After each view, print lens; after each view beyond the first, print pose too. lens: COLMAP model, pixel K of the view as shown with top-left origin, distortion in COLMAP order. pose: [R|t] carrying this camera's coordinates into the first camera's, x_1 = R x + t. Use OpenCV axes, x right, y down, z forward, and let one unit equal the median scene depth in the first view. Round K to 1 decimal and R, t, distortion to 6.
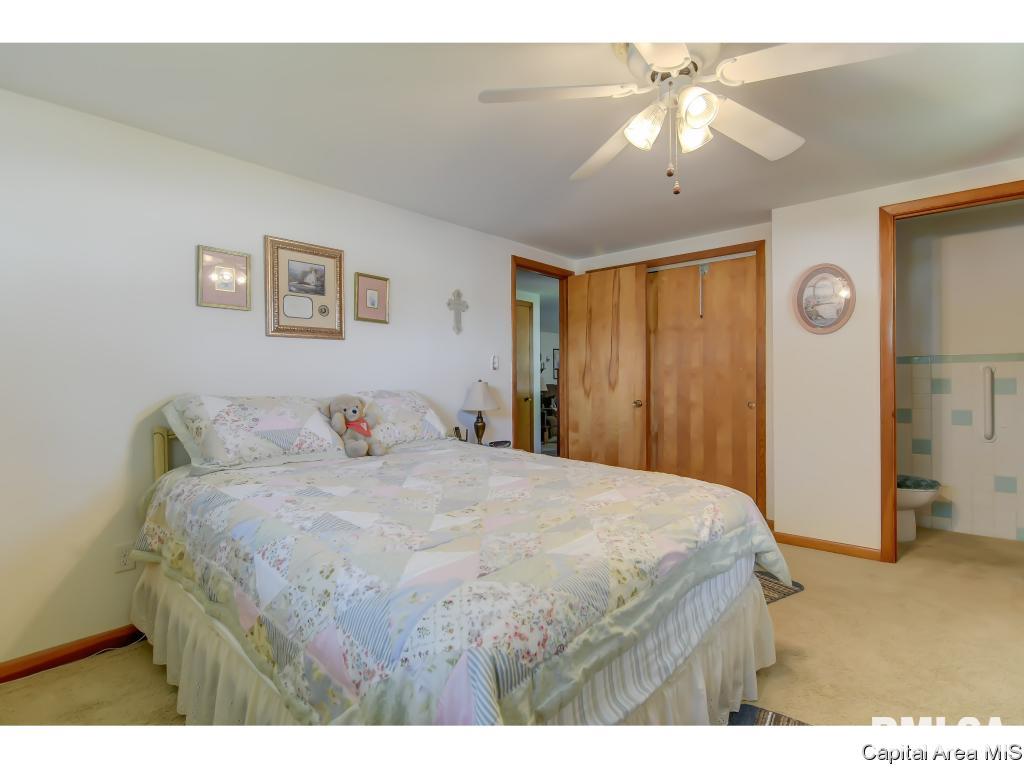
lens RADIAL K [[494.3, 0, 507.2], [0, 494.3, 384.1], [0, 0, 1]] dist [0.010481, -0.000086]
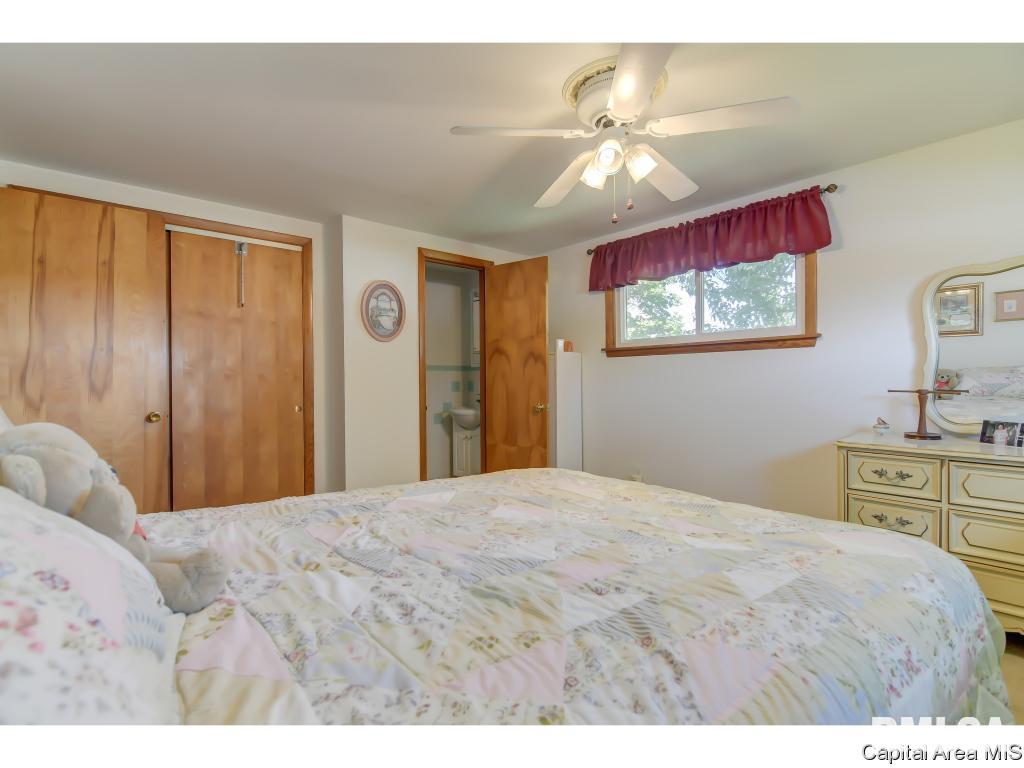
lens RADIAL K [[494.3, 0, 508.0], [0, 494.3, 382.1], [0, 0, 1]] dist [0.010481, -0.000086]
pose [[0.136452, -0.001547, 0.990645, -0.365861], [0.012160, 0.999926, -0.000113, -0.002886], [-0.990572, 0.012061, 0.136461, 0.443803]]
